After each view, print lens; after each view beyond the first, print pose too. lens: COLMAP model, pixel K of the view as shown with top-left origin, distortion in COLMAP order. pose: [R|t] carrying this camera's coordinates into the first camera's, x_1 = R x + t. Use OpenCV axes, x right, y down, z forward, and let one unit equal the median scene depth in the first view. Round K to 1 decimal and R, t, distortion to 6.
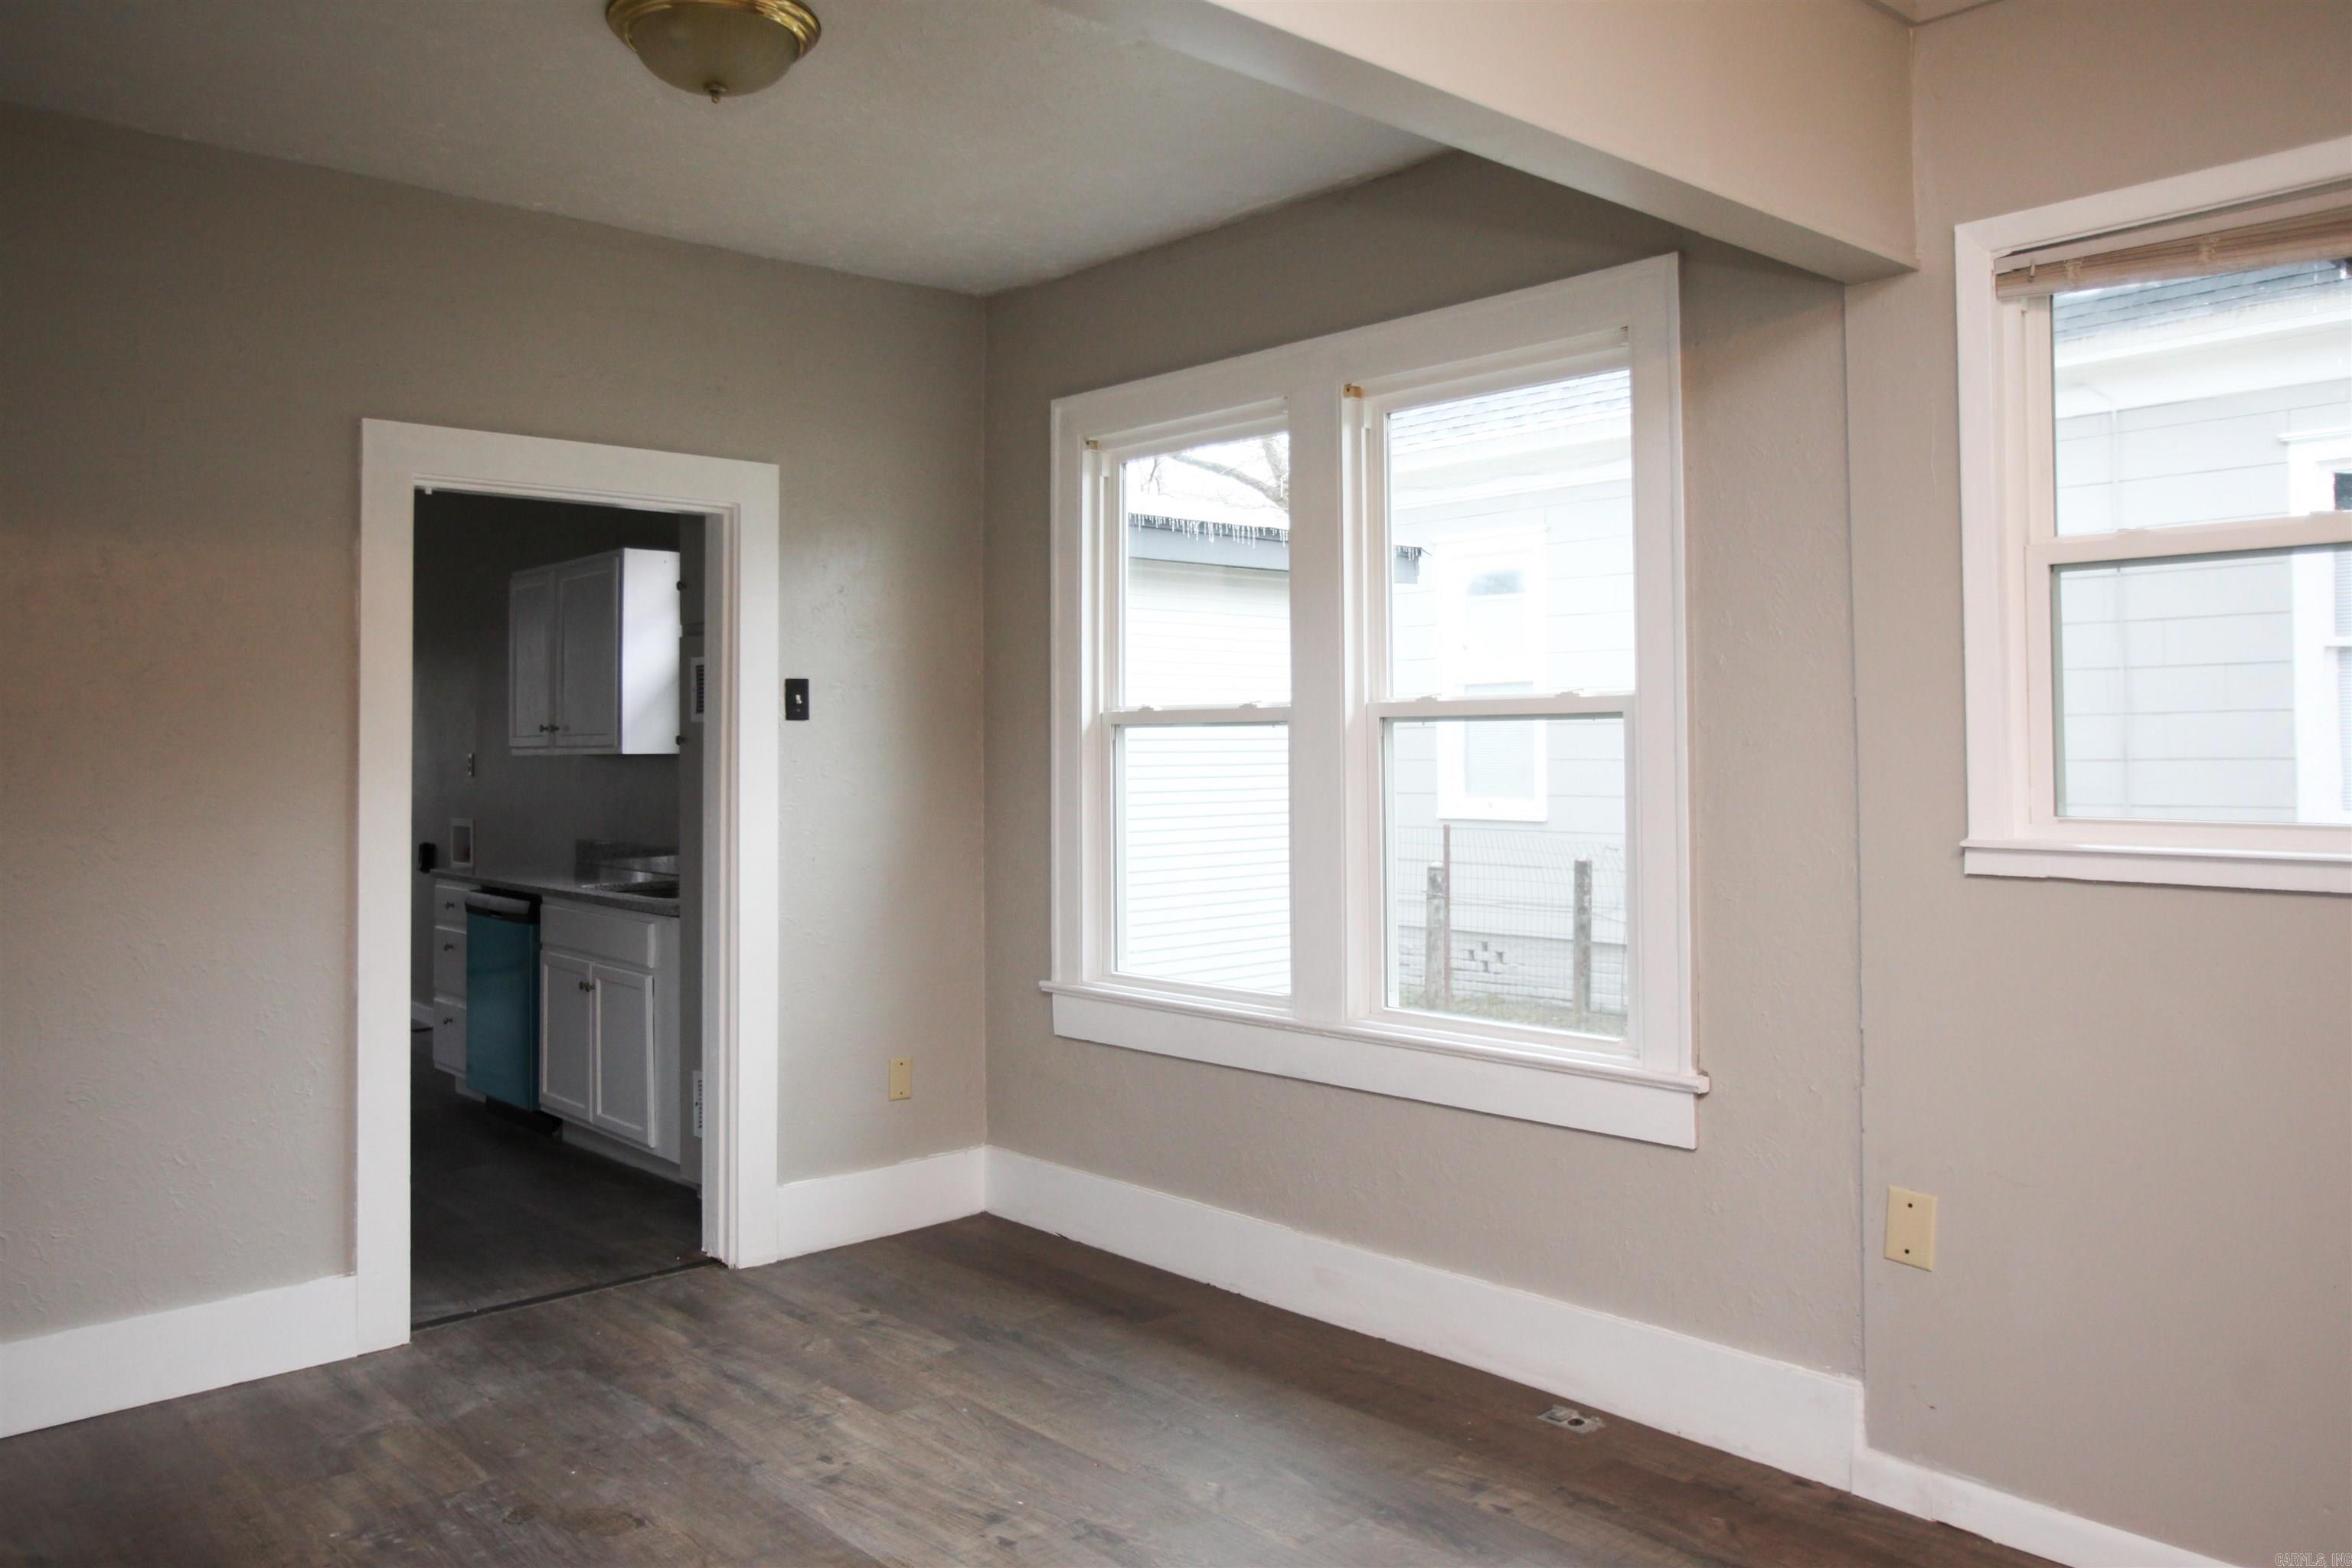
lens RADIAL K [[1755.1, 0, 1175.3], [0, 1755.1, 680.2], [0, 0, 1]] dist [-0.052615, 0.060110]
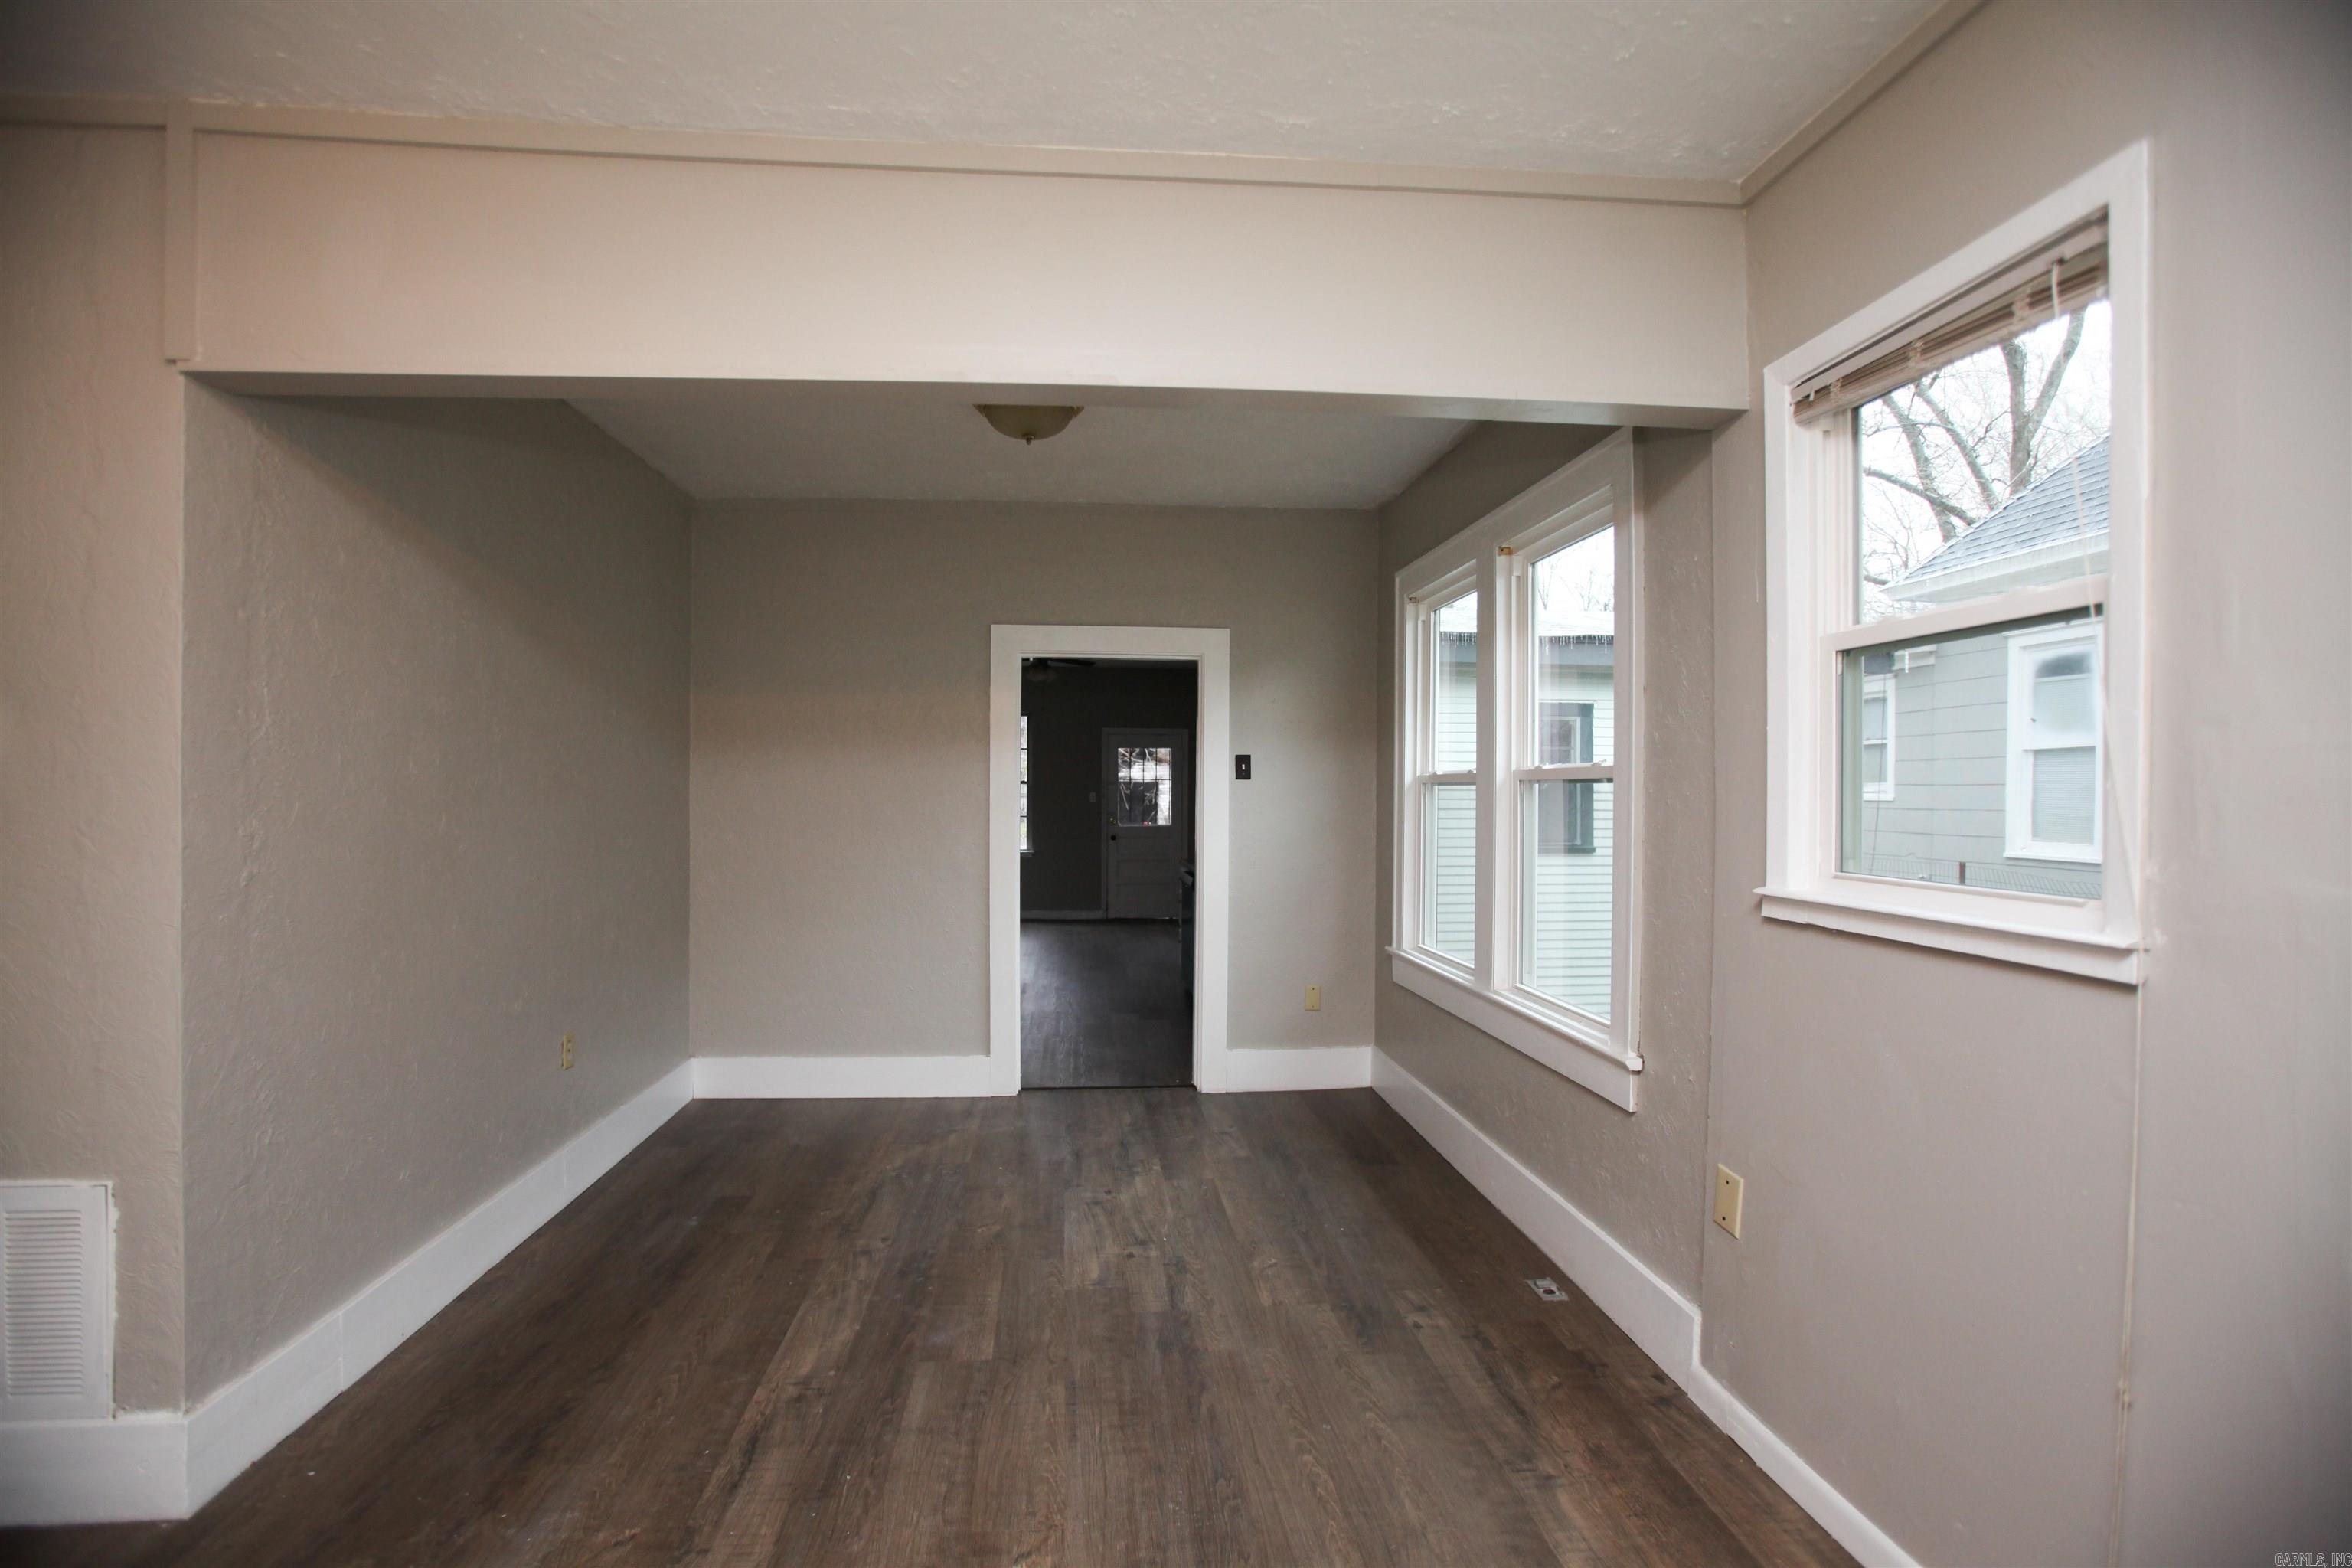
lens RADIAL K [[1089.4, 0, 1148.8], [0, 1089.4, 786.6], [0, 0, 1]] dist [-0.074362, 0.031954]
pose [[0.796417, 0.009261, -0.604676, 0.466990], [0.011130, 0.999489, 0.029968, -0.003499], [0.604645, -0.030597, 0.795907, 0.141450]]
